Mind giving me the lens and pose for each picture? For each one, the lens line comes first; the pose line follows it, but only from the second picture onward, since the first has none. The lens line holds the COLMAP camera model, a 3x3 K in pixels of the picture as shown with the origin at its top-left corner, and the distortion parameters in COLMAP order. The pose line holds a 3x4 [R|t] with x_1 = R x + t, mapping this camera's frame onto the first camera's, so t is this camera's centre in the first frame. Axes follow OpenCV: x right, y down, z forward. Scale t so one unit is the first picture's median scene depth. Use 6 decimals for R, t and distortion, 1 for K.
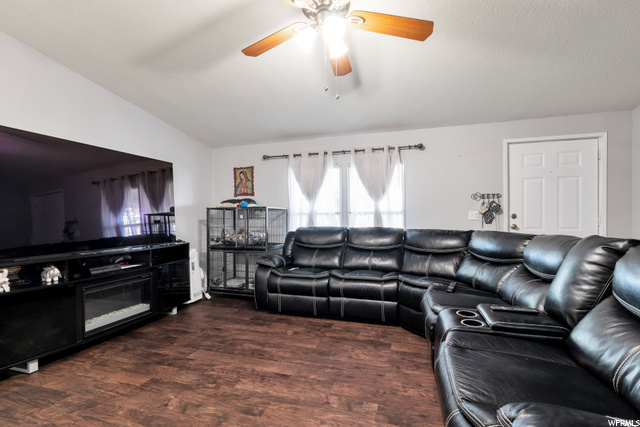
lens RADIAL K [[280.9, 0, 319.0], [0, 280.9, 216.8], [0, 0, 1]] dist [-0.000235, 0.000216]
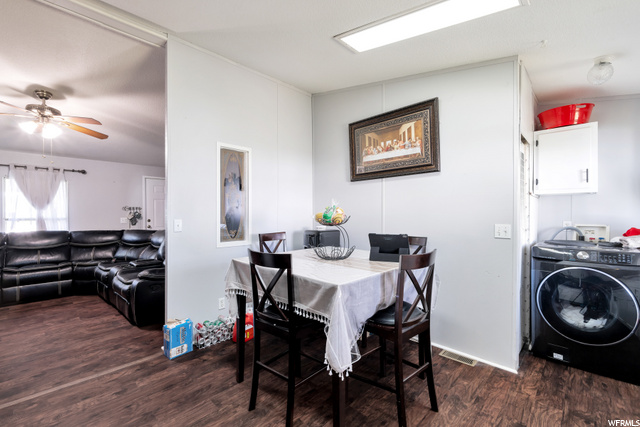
lens RADIAL K [[280.9, 0, 319.0], [0, 280.9, 216.8], [0, 0, 1]] dist [-0.000235, 0.000216]
pose [[0.430484, -0.005281, 0.902583, -0.422821], [0.001182, 0.999985, 0.005287, -0.033570], [-0.902597, -0.001209, 0.430484, -0.702433]]
